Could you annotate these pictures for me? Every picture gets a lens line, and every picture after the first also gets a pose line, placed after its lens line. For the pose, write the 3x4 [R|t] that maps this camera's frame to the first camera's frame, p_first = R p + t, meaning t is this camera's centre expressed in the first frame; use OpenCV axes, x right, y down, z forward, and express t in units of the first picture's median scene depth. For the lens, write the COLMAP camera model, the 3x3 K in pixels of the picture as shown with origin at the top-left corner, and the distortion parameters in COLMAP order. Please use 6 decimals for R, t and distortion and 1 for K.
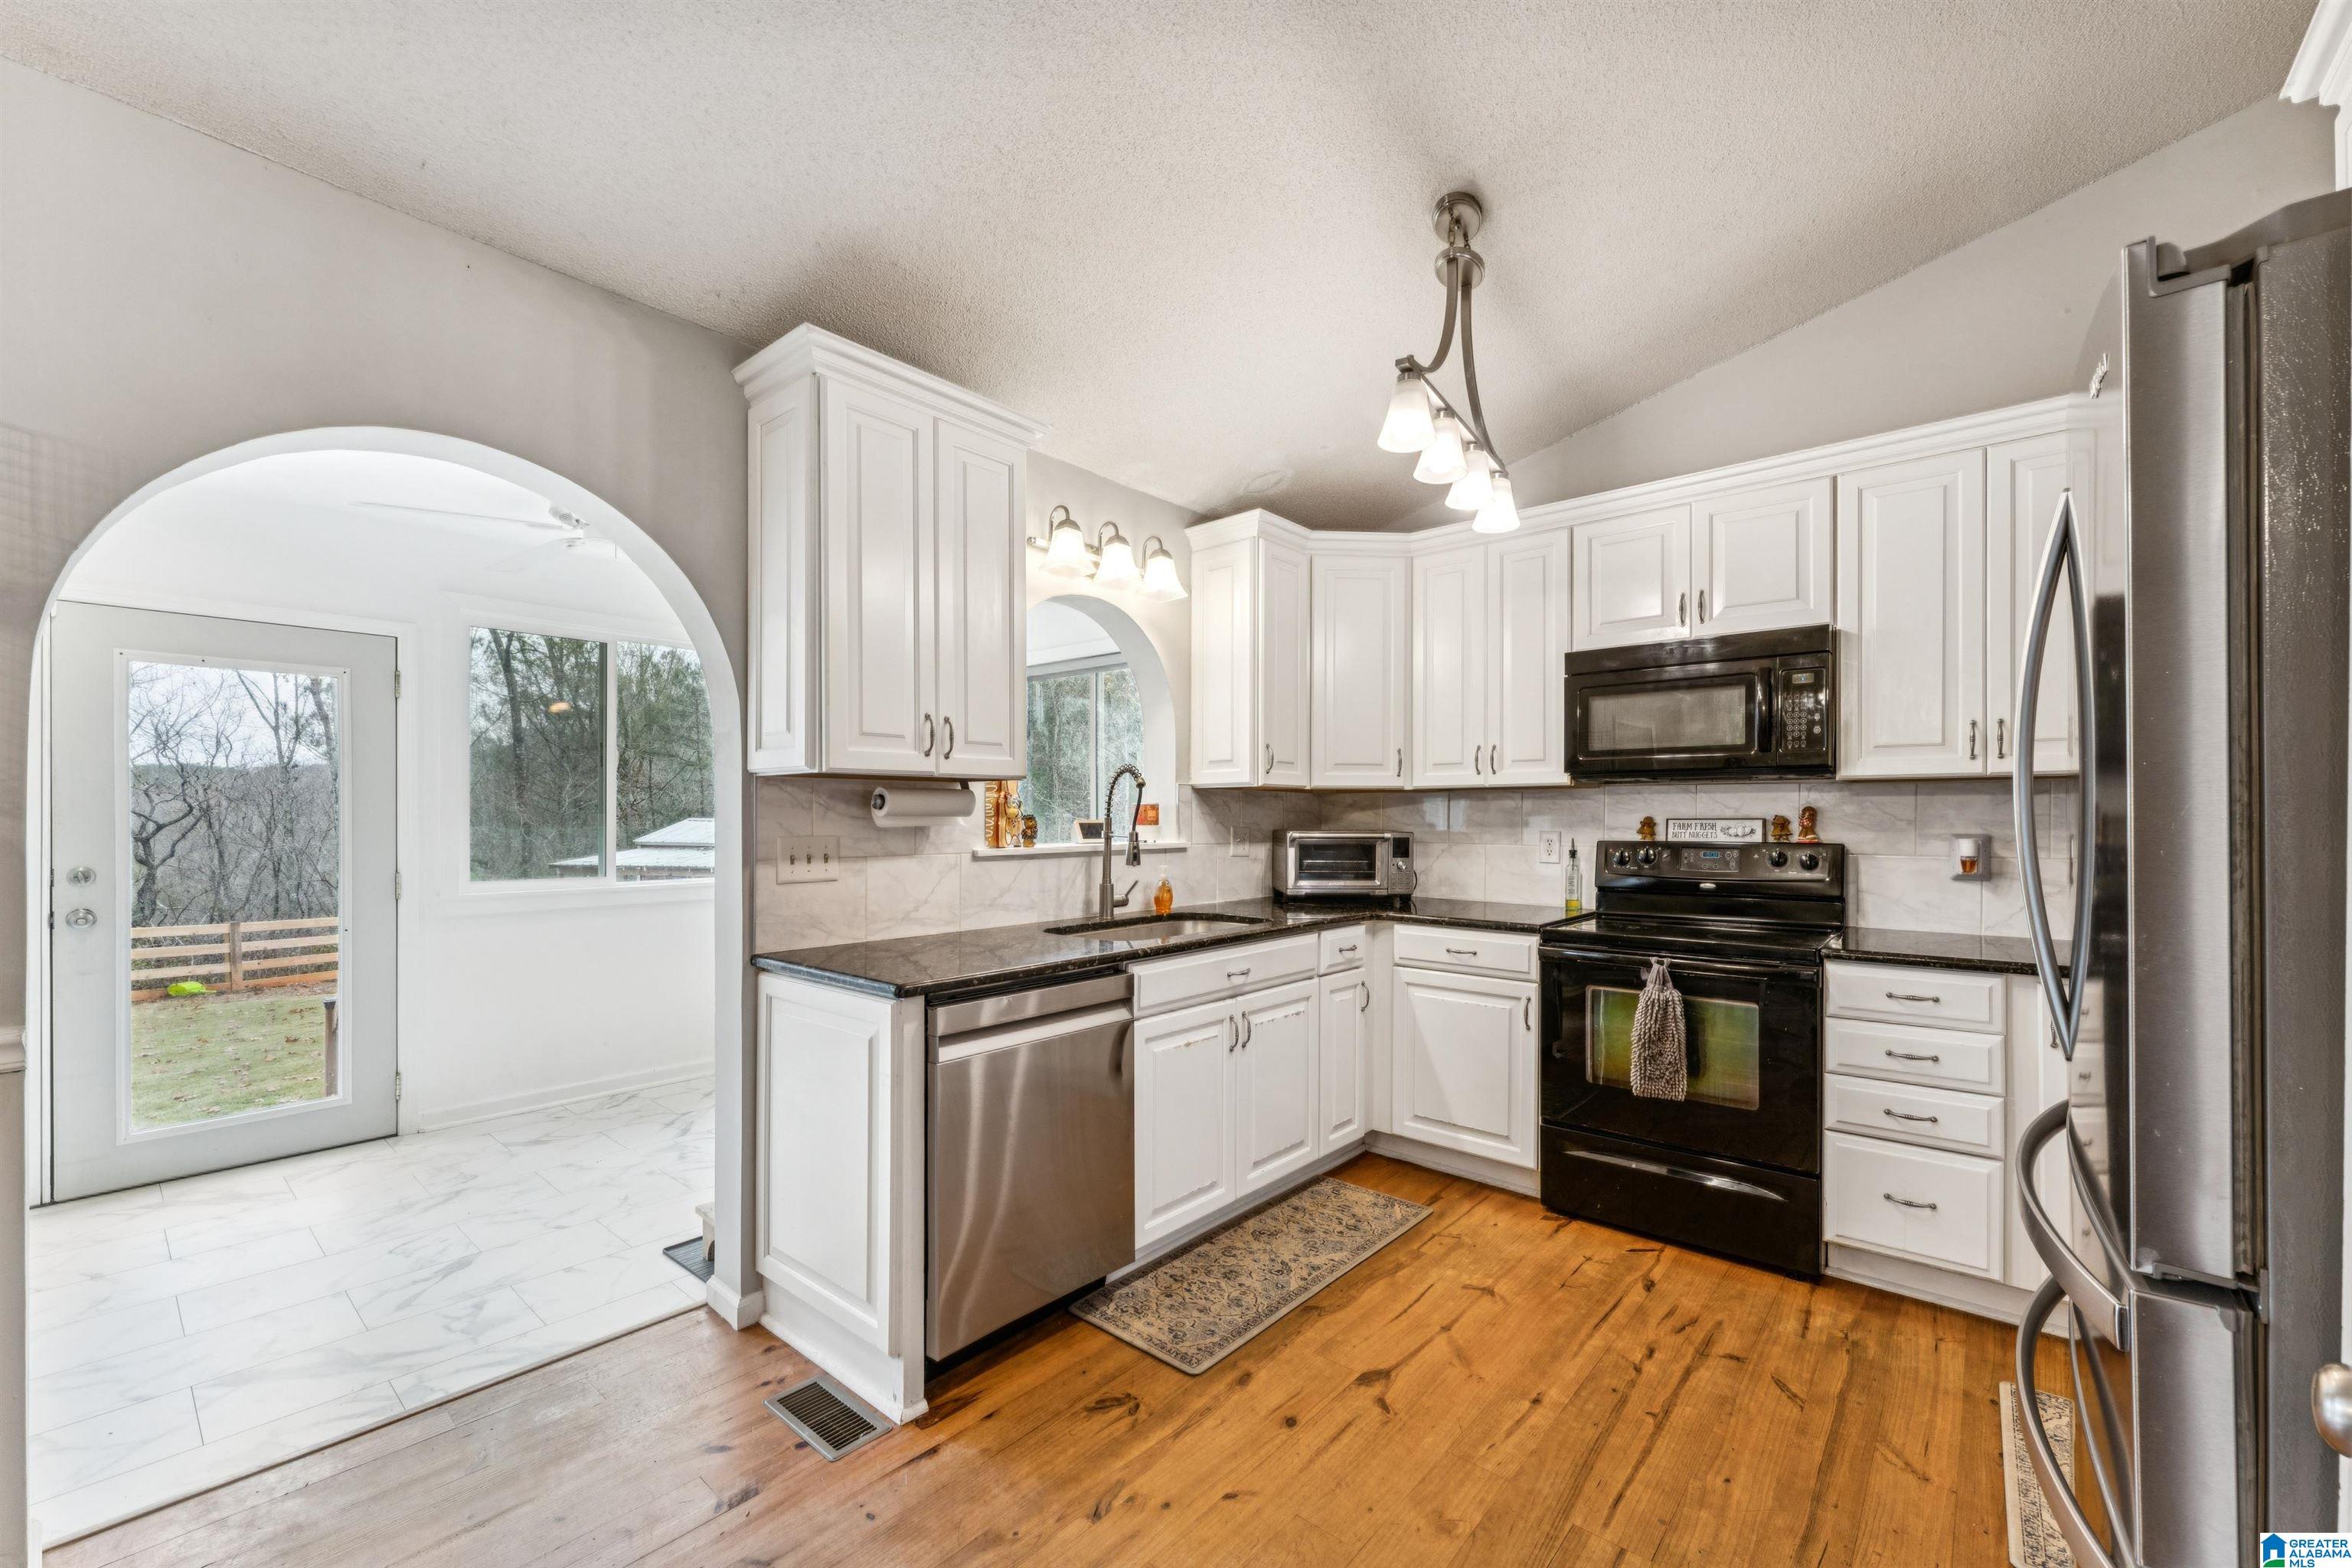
lens RADIAL K [[953.5, 0, 1185.2], [0, 953.5, 817.1], [0, 0, 1]] dist [-0.002033, -0.000186]
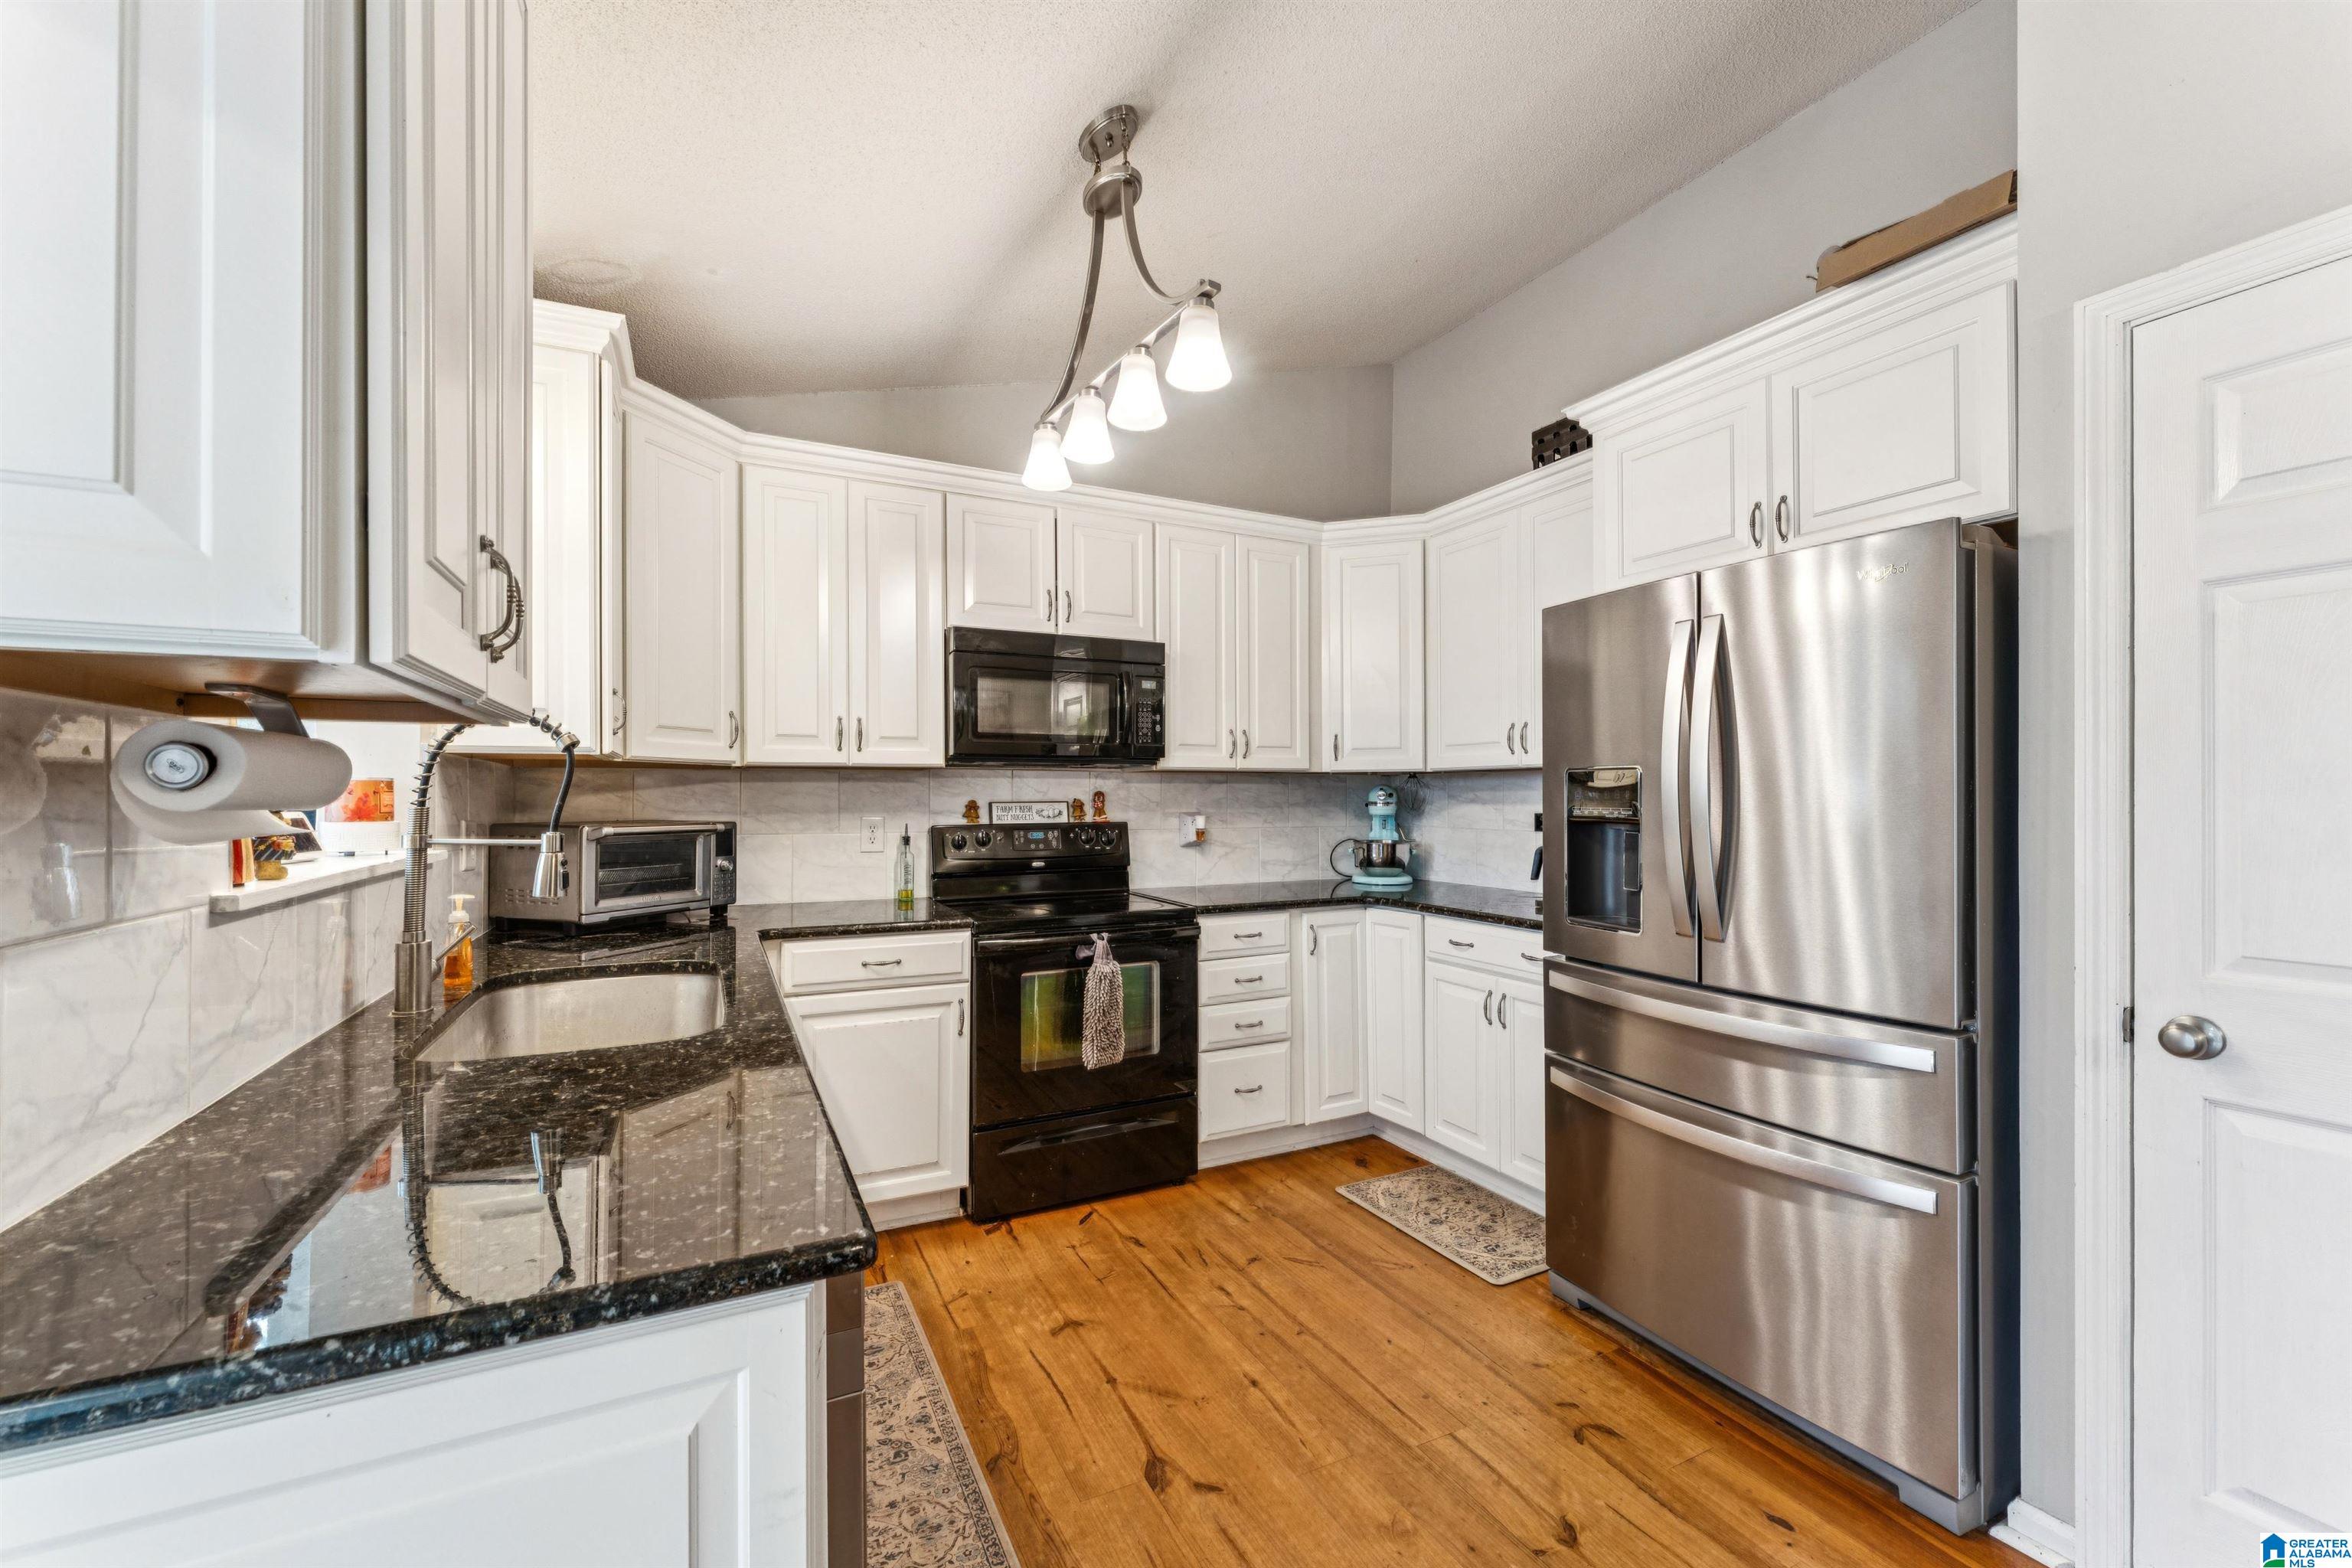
lens RADIAL K [[941.4, 0, 1179.7], [0, 941.4, 792.5], [0, 0, 1]] dist [-0.001220, -0.000127]
pose [[0.388586, 0.001676, 0.921411, -0.407724], [0.001925, 0.999995, -0.002631, -0.006560], [-0.921411, 0.002796, 0.388581, 0.479590]]
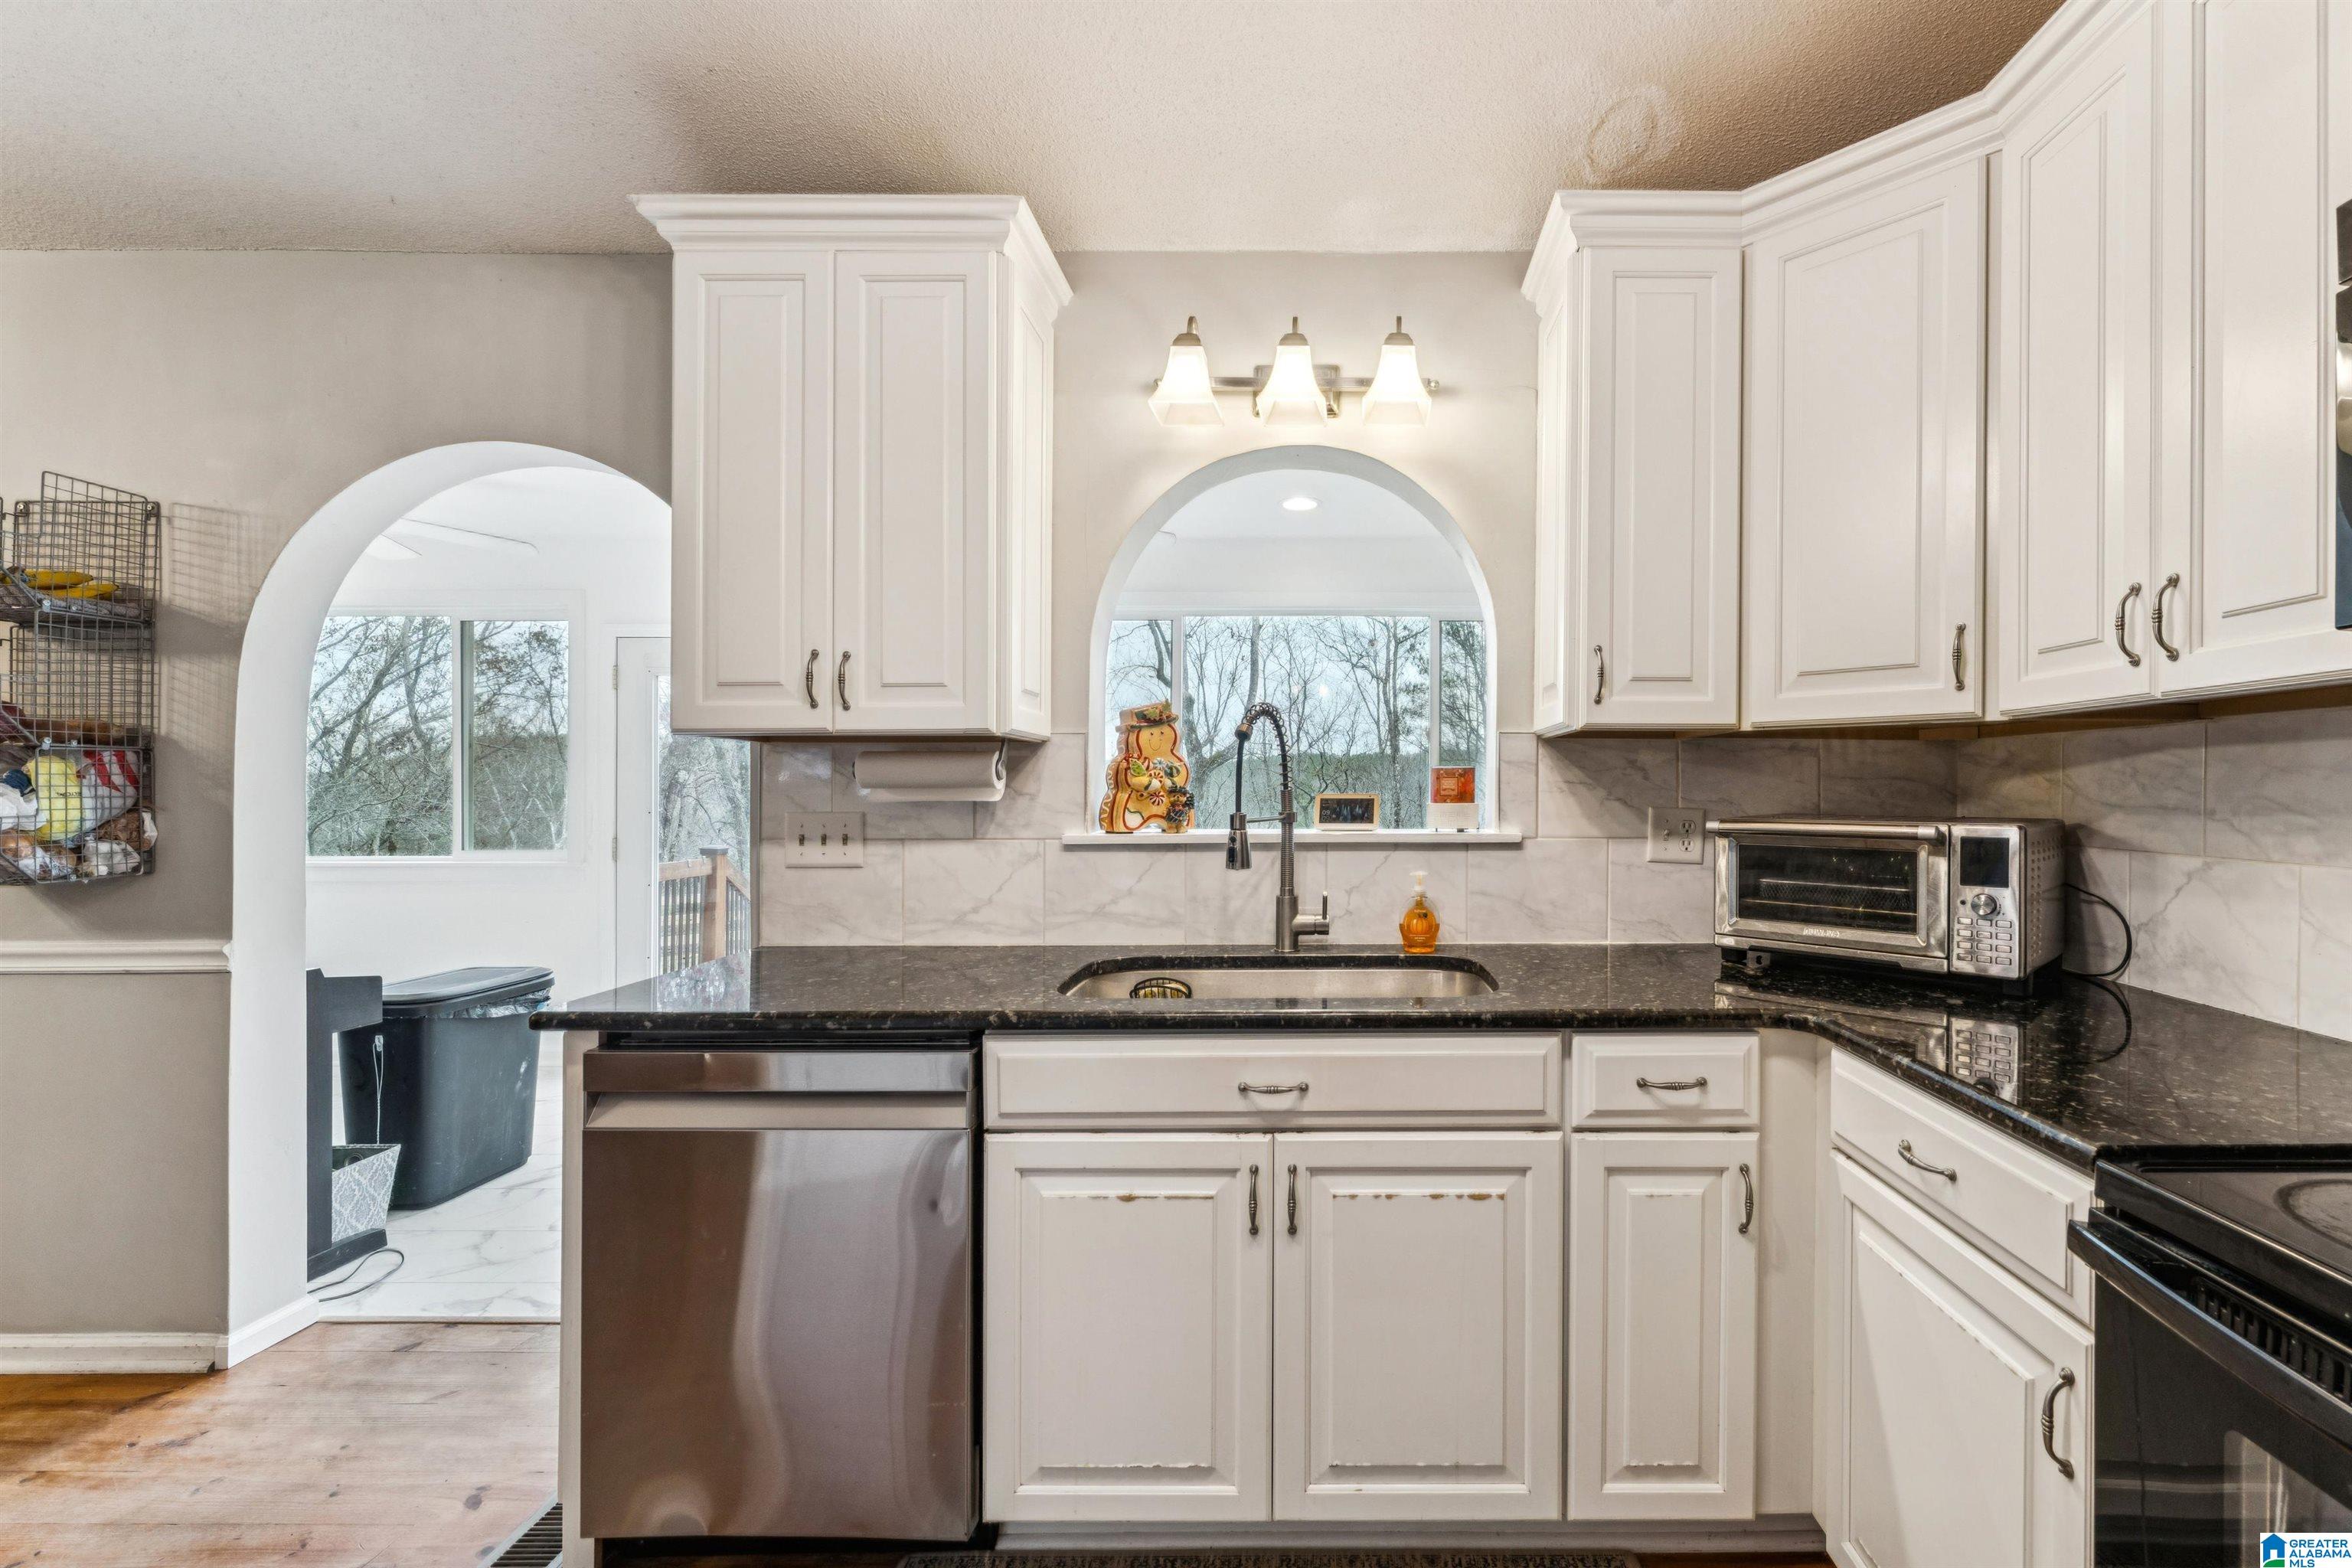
lens RADIAL K [[1017.5, 0, 1182.4], [0, 1017.5, 791.9], [0, 0, 1]] dist [-0.000067, -0.000069]
pose [[0.651744, 0.000751, -0.758439, 0.424788], [0.000745, 0.999998, 0.001630, 0.000889], [0.758439, -0.001627, 0.651743, 0.573564]]
